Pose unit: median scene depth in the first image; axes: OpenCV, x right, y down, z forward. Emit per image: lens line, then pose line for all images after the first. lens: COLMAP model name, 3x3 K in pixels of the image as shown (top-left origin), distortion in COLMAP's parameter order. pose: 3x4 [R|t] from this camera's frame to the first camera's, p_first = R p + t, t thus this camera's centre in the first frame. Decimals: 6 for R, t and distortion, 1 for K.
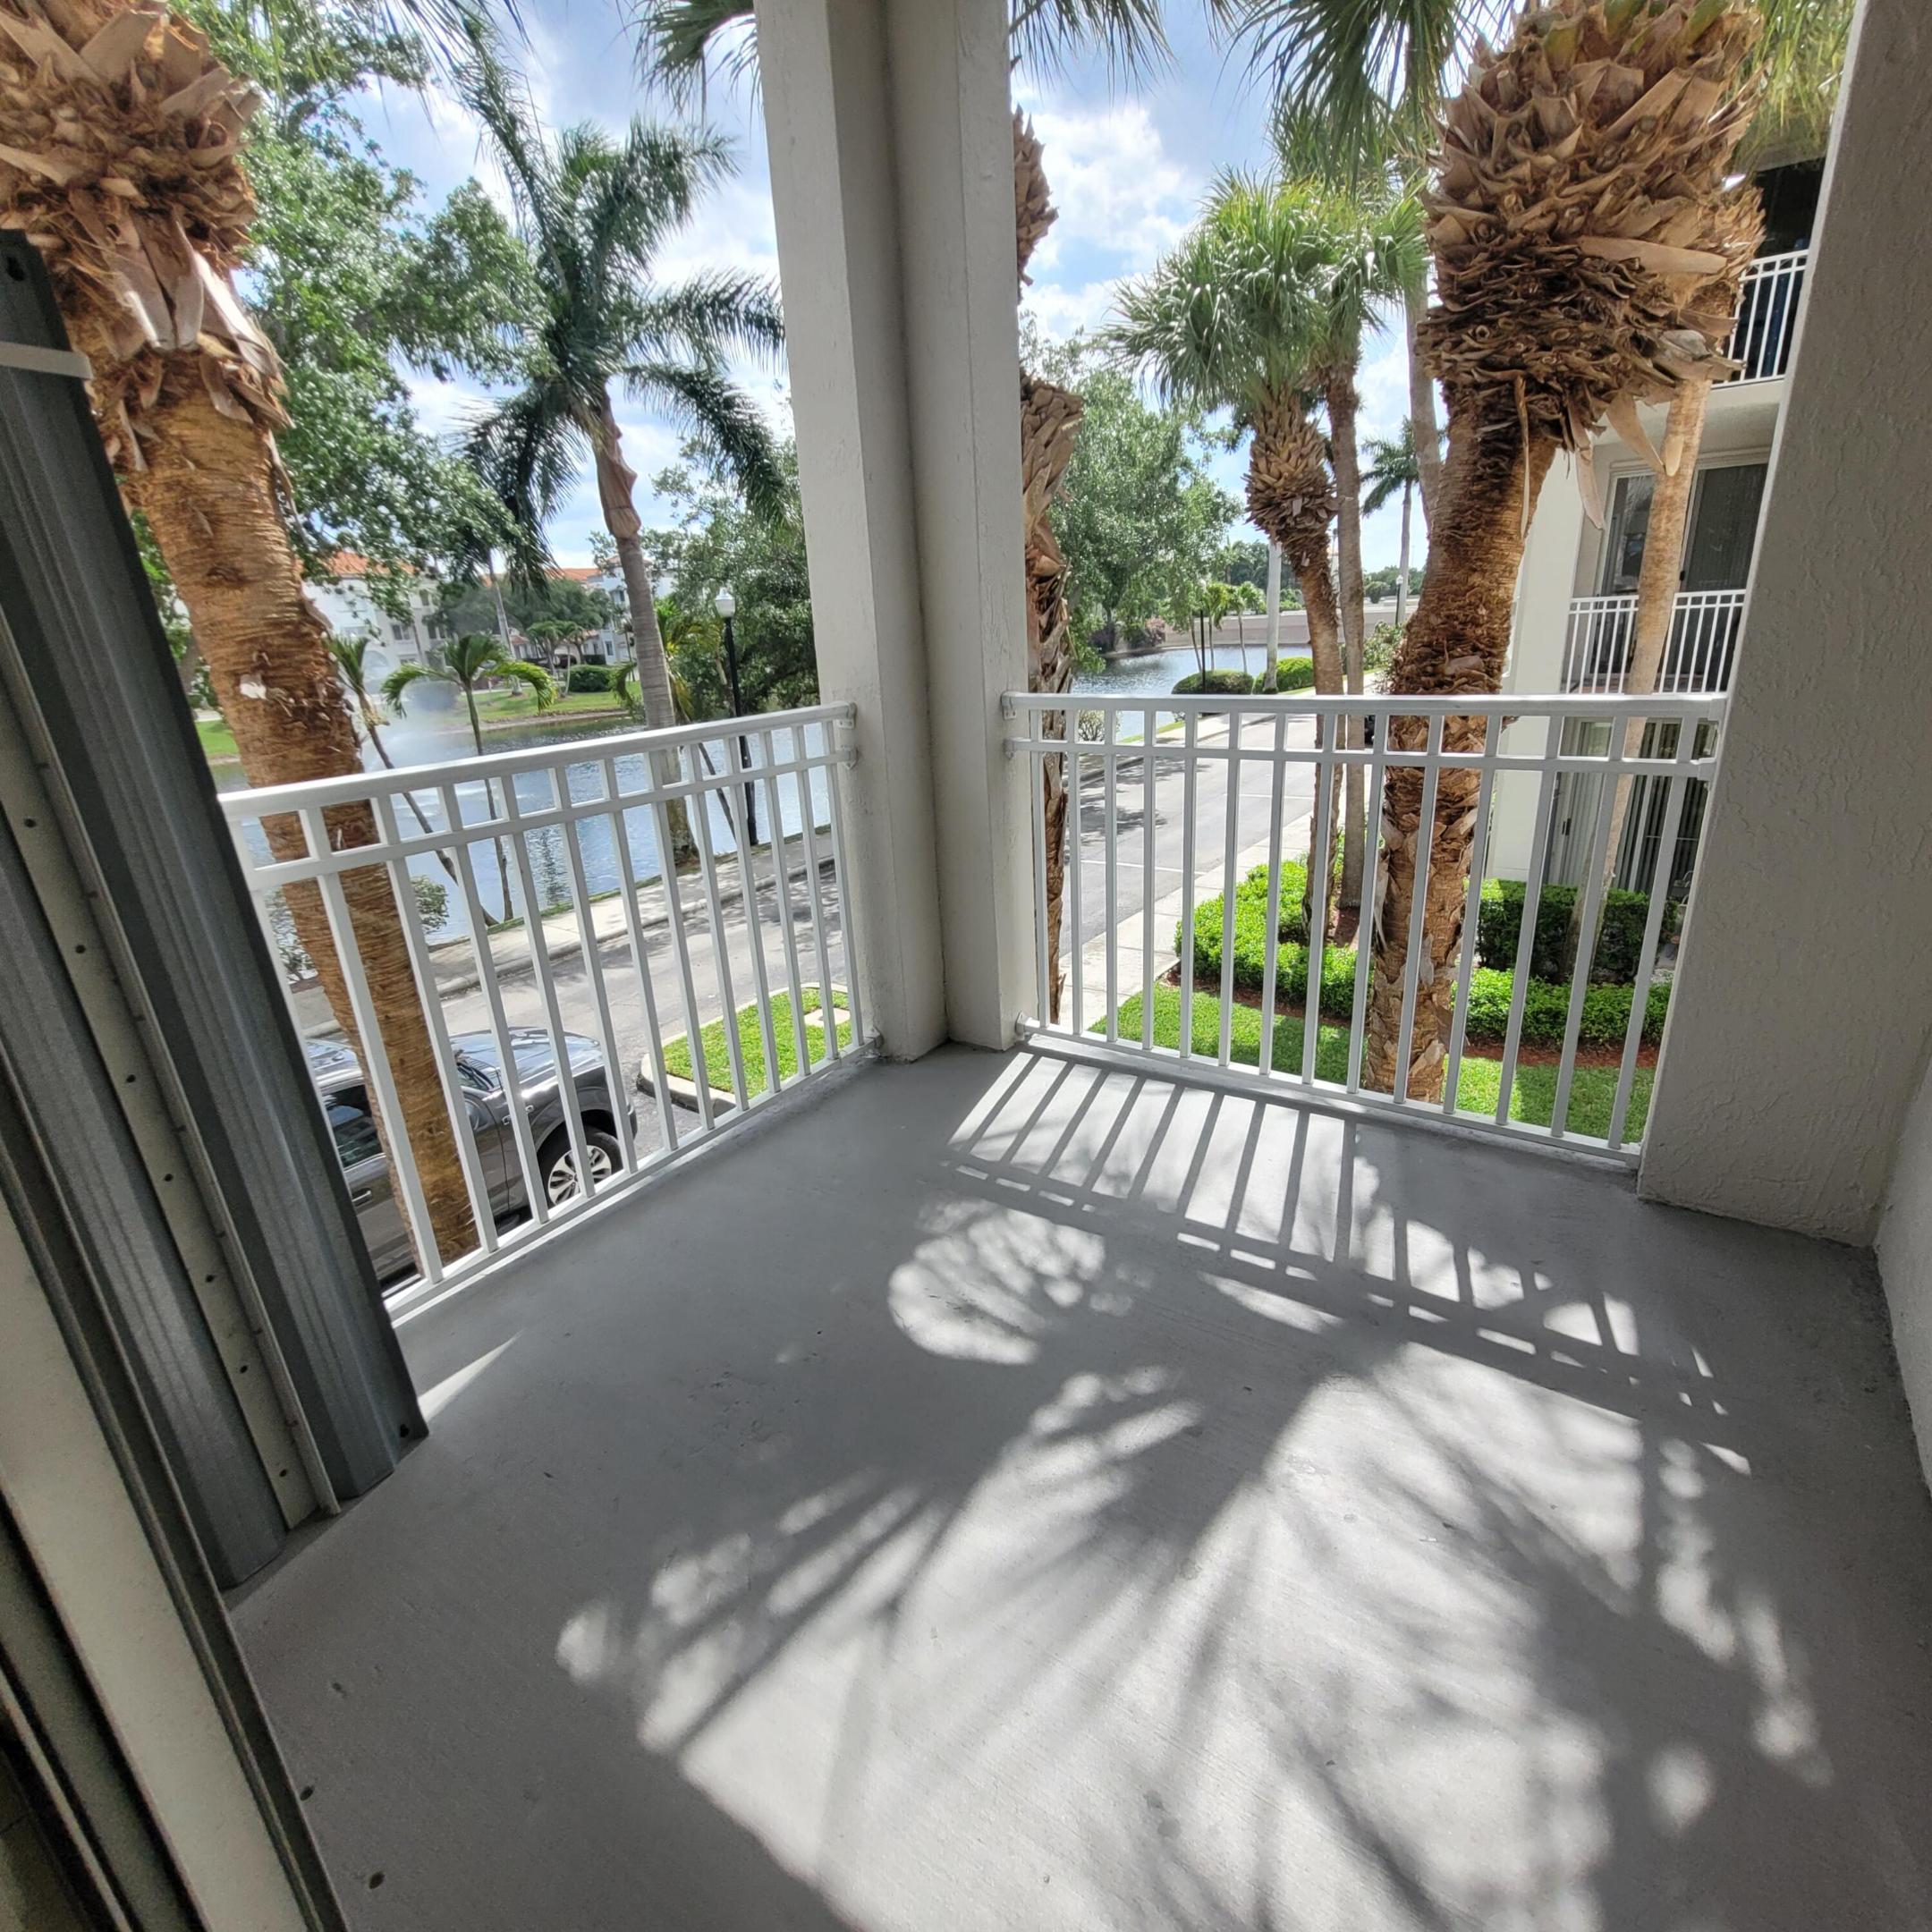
lens RADIAL K [[1015.4, 0, 975.7], [0, 1015.4, 964.1], [0, 0, 1]] dist [0.005140, 0.000149]
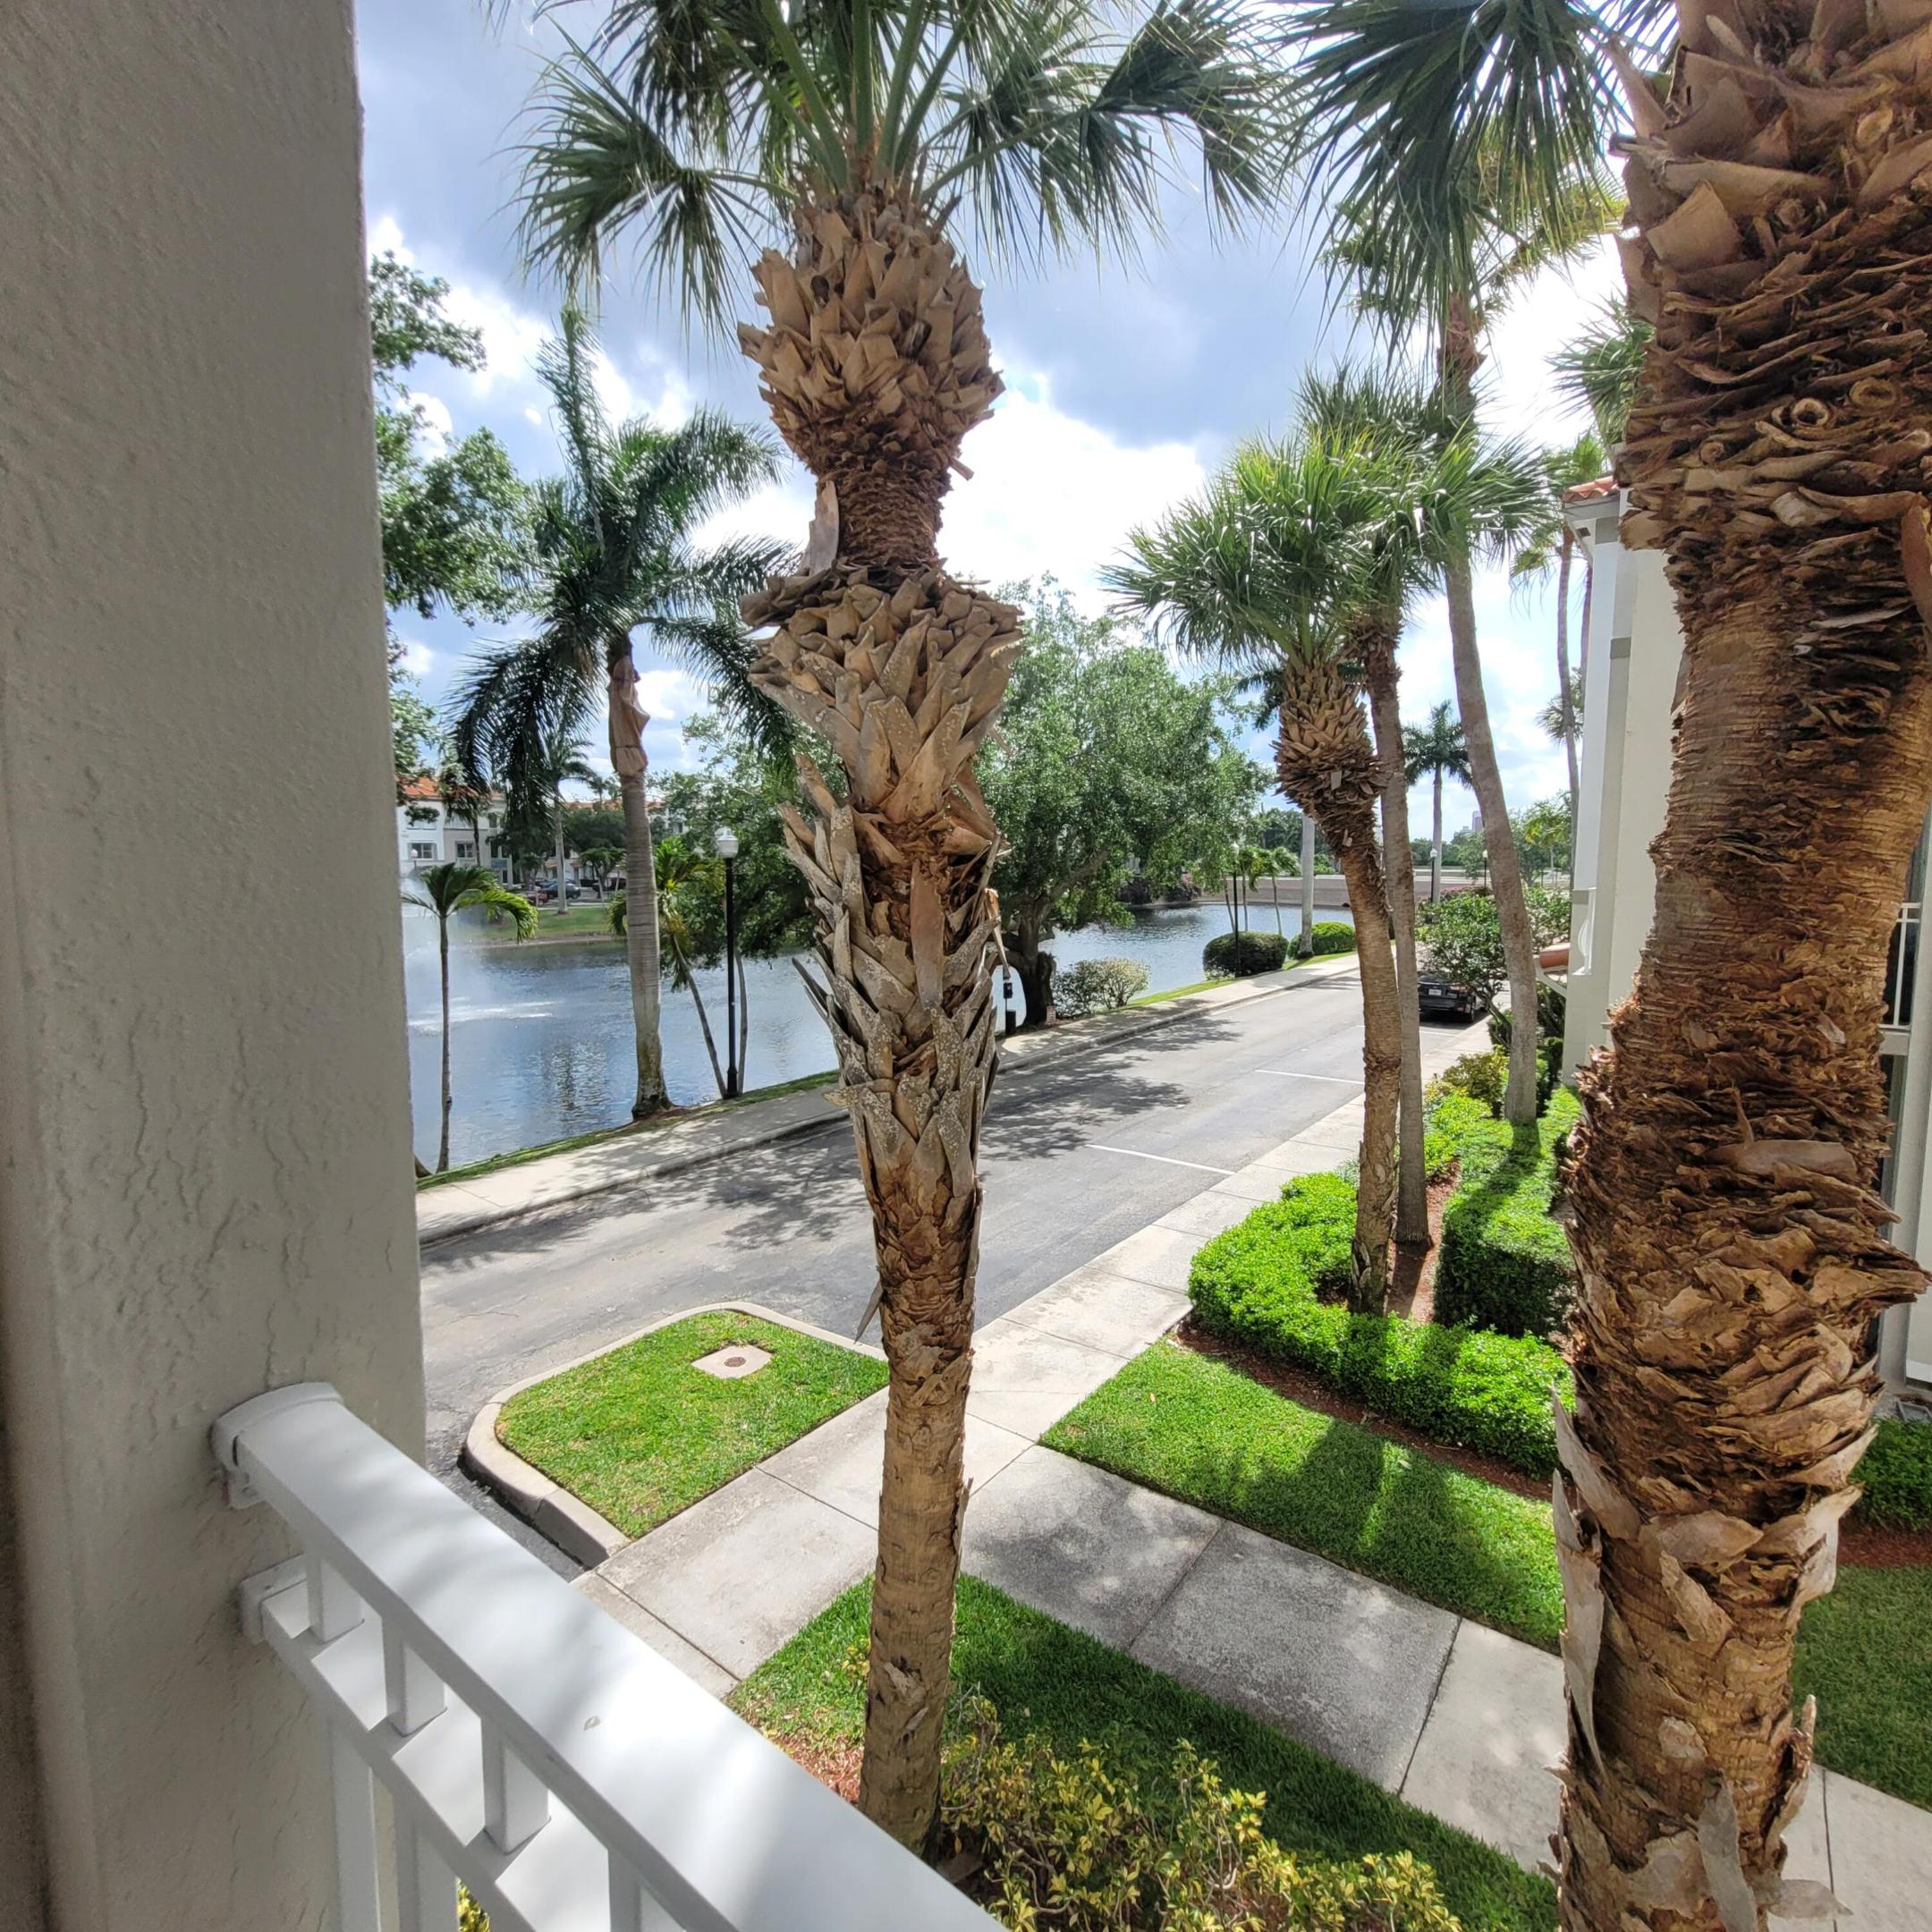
lens RADIAL K [[1015.4, 0, 974.4], [0, 1015.4, 952.1], [0, 0, 1]] dist [0.005140, 0.000149]
pose [[0.997618, 0.055460, -0.041019, 0.035975], [-0.063617, 0.969598, -0.236291, -0.055932], [0.026667, 0.238338, 0.970816, 0.125906]]
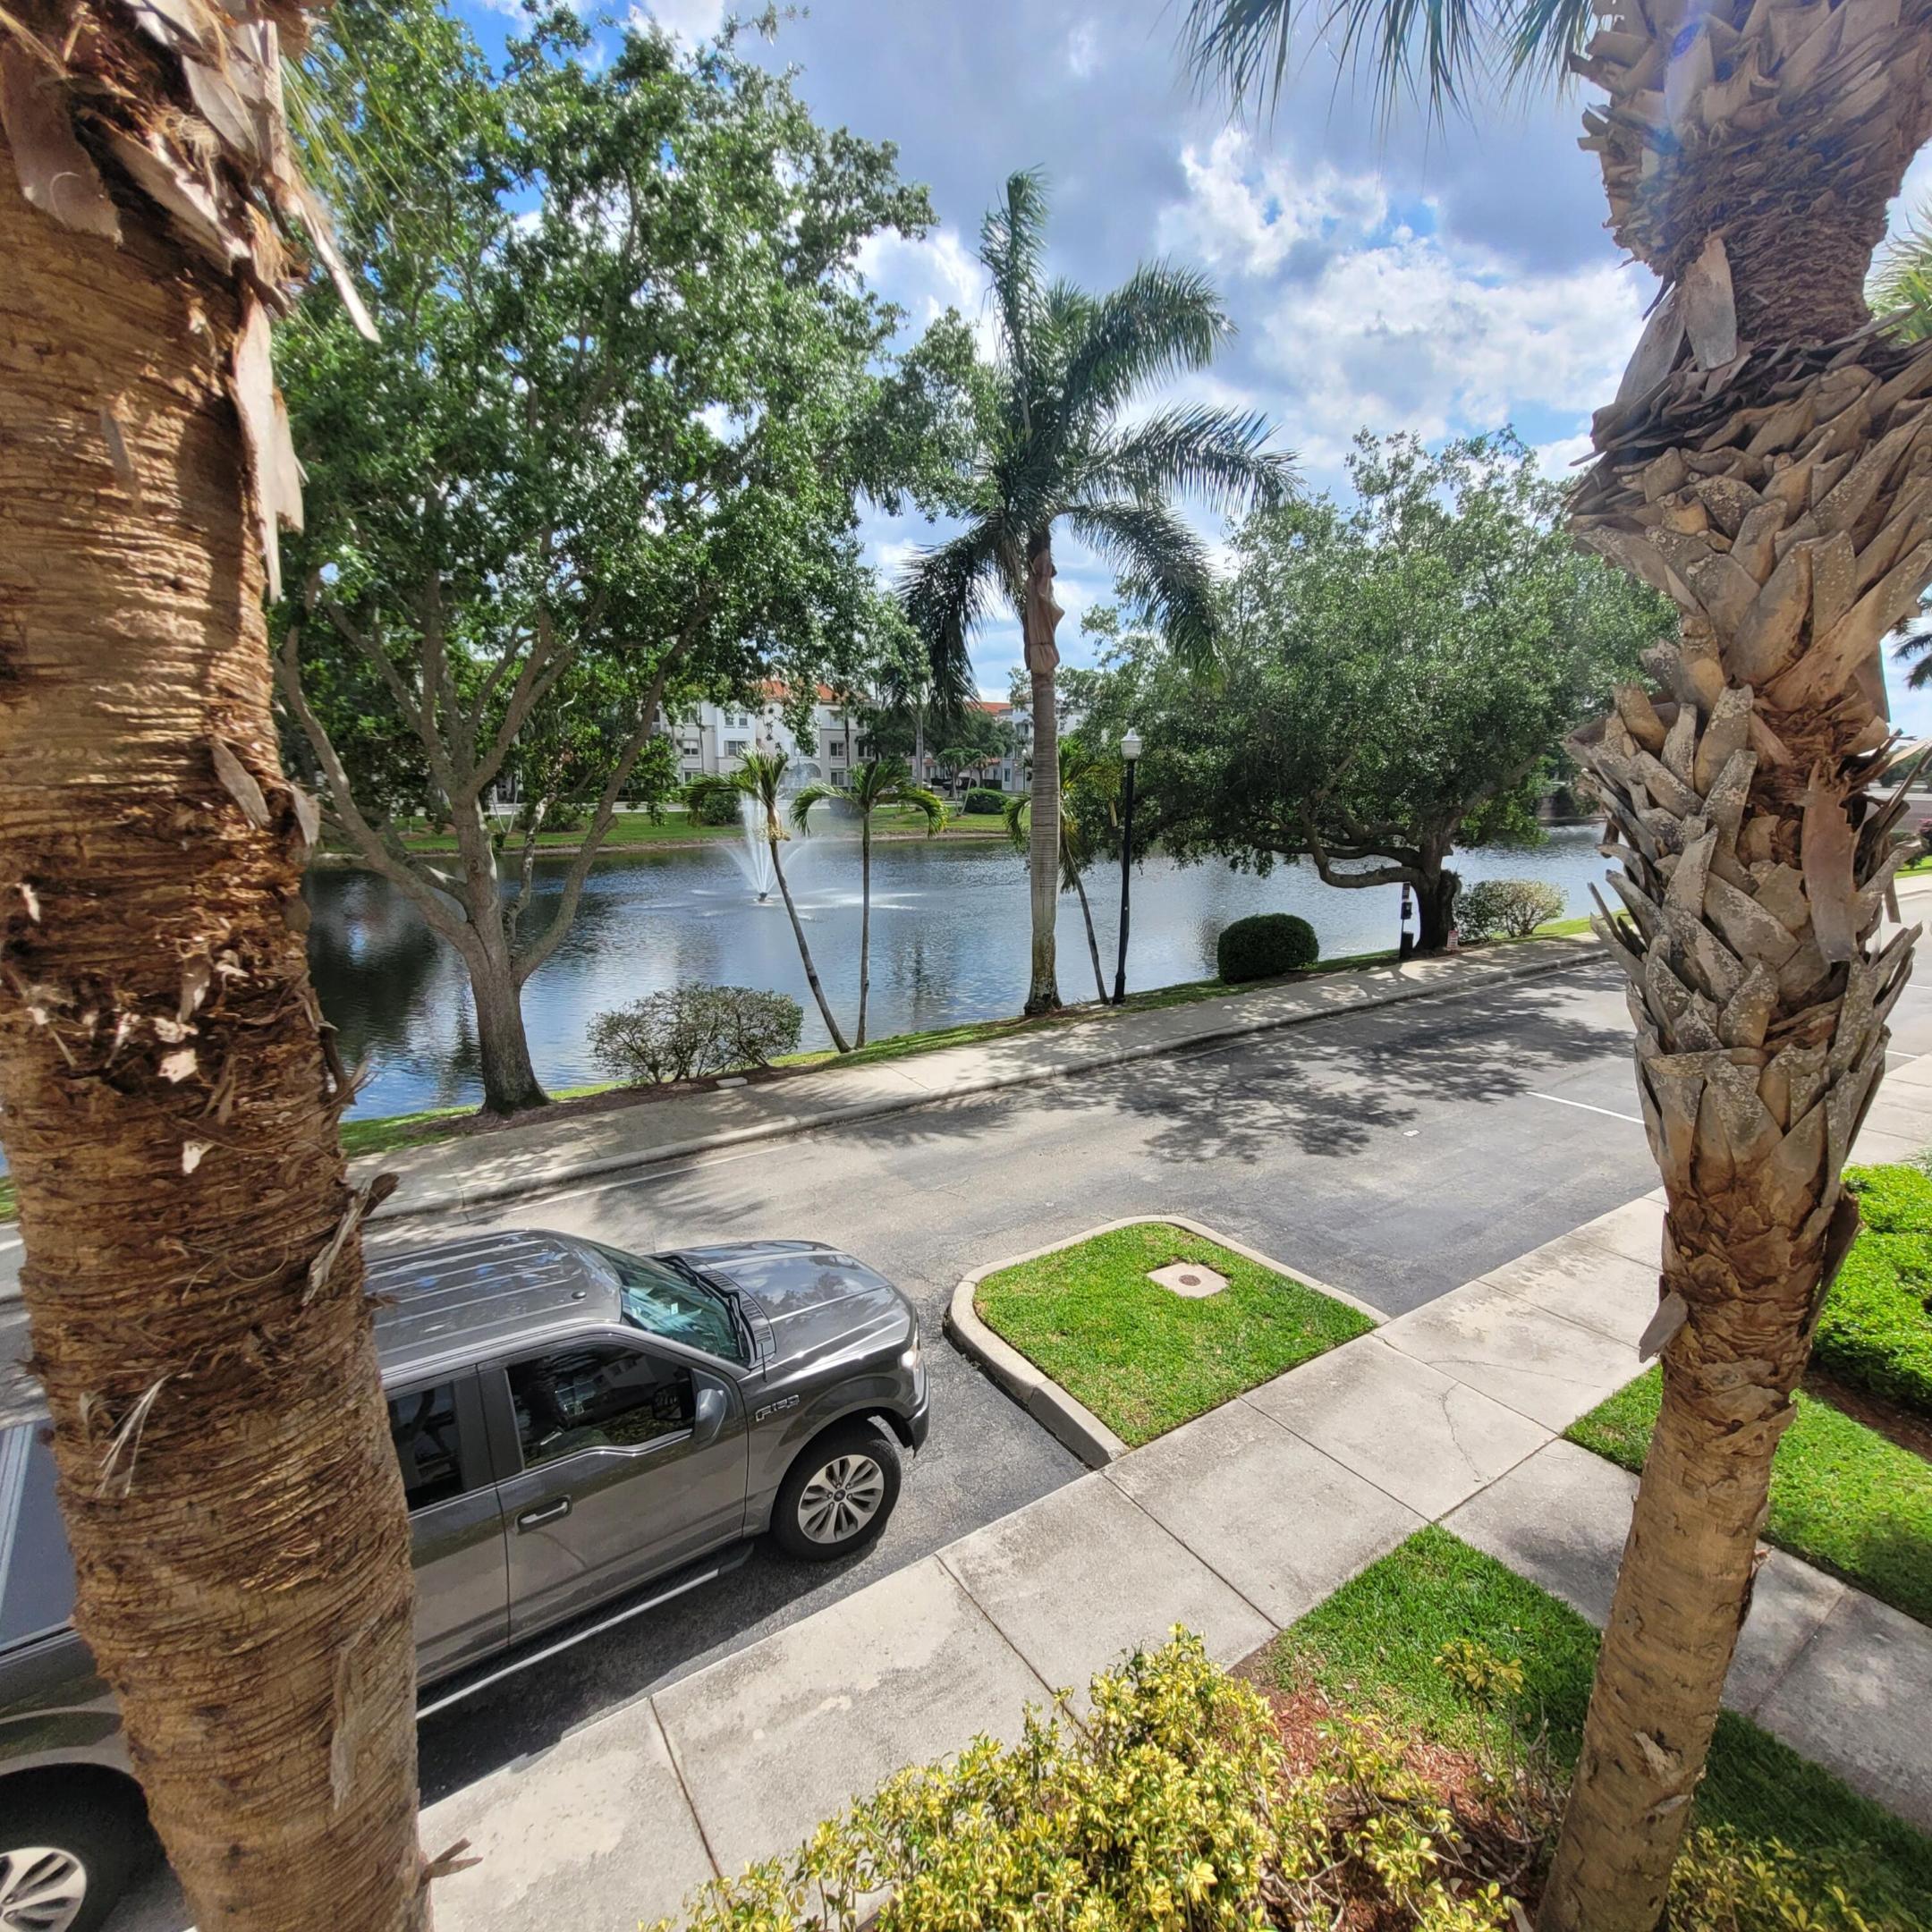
lens RADIAL K [[1015.4, 0, 973.6], [0, 1015.4, 951.1], [0, 0, 1]] dist [0.005140, 0.000149]
pose [[0.931846, 0.130116, -0.338722, -0.052317], [-0.175859, 0.978481, -0.107927, -0.054828], [0.317390, 0.160139, 0.934676, 0.142544]]
